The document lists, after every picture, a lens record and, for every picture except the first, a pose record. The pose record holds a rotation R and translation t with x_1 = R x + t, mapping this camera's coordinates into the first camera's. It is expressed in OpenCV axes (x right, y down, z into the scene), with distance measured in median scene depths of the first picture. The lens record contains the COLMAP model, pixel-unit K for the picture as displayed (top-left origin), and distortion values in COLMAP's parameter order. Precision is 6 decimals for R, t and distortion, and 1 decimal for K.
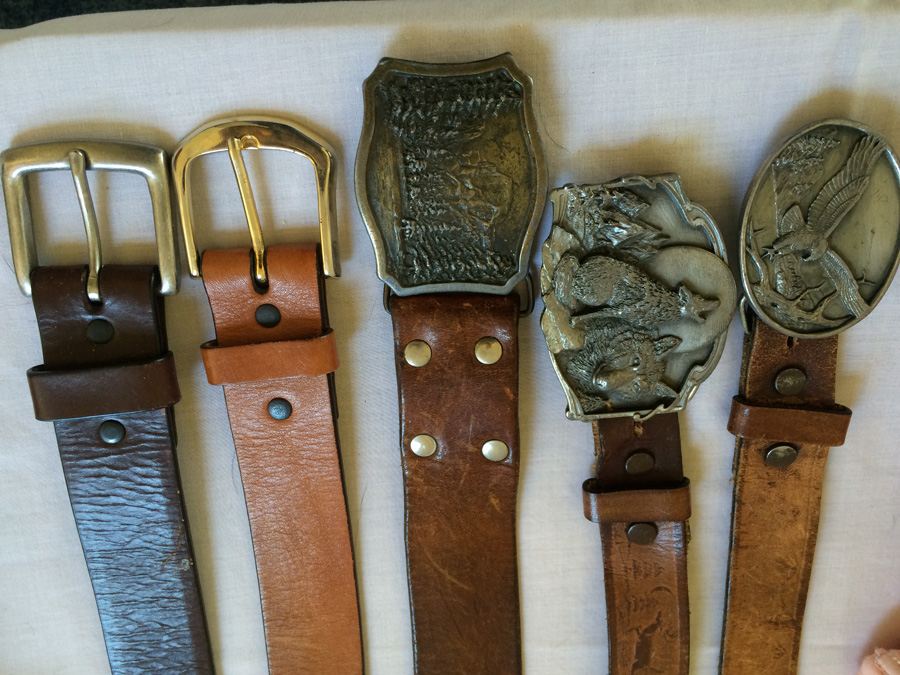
lens RADIAL K [[780.1, 0, 454.2], [0, 780.1, 333.8], [0, 0, 1]] dist [0.021056, -0.029285]
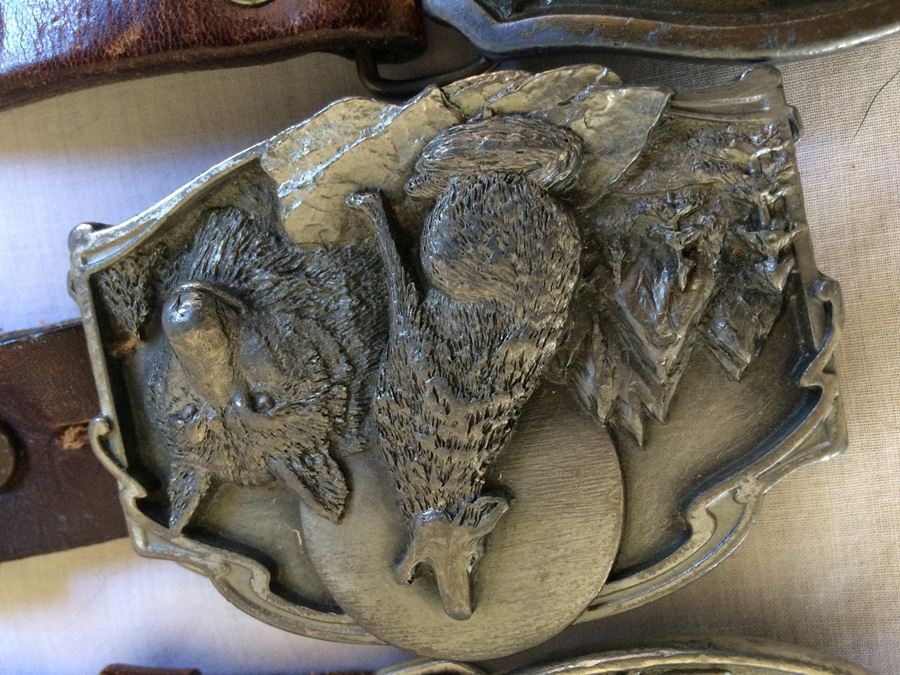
lens RADIAL K [[780.1, 0, 451.2], [0, 780.1, 339.6], [0, 0, 1]] dist [0.021056, -0.029285]
pose [[0.078925, 0.990745, 0.110432, 0.177452], [-0.975883, 0.099404, -0.194348, 0.018832], [-0.203527, -0.092430, 0.974697, 0.664019]]
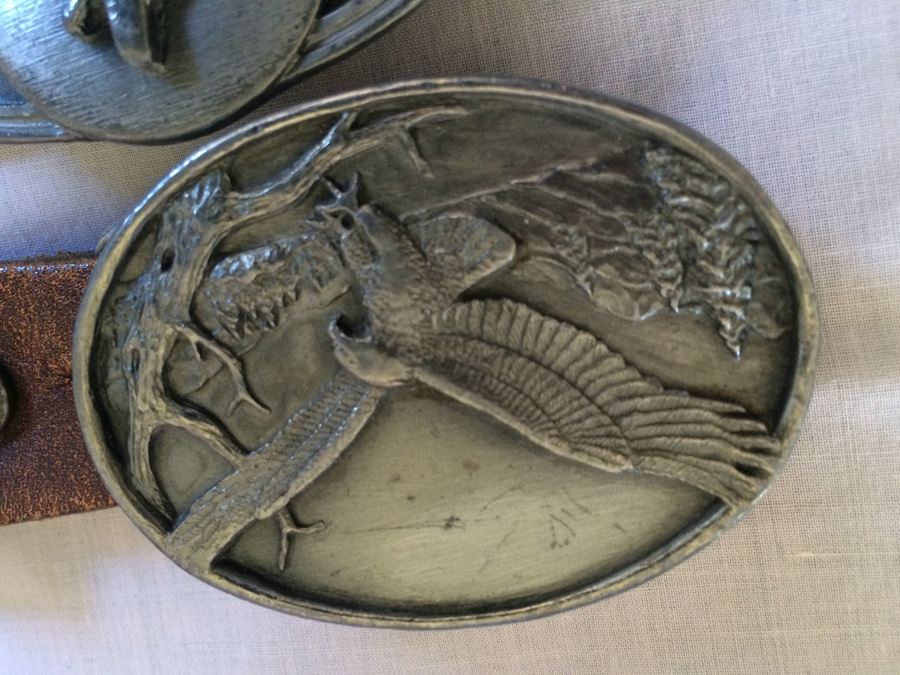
lens RADIAL K [[780.1, 0, 447.7], [0, 780.1, 340.0], [0, 0, 1]] dist [0.021056, -0.029285]
pose [[0.101681, 0.981760, 0.160651, 0.391247], [-0.969567, 0.133952, -0.204932, -0.071932], [-0.222714, -0.134924, 0.965502, 0.675706]]
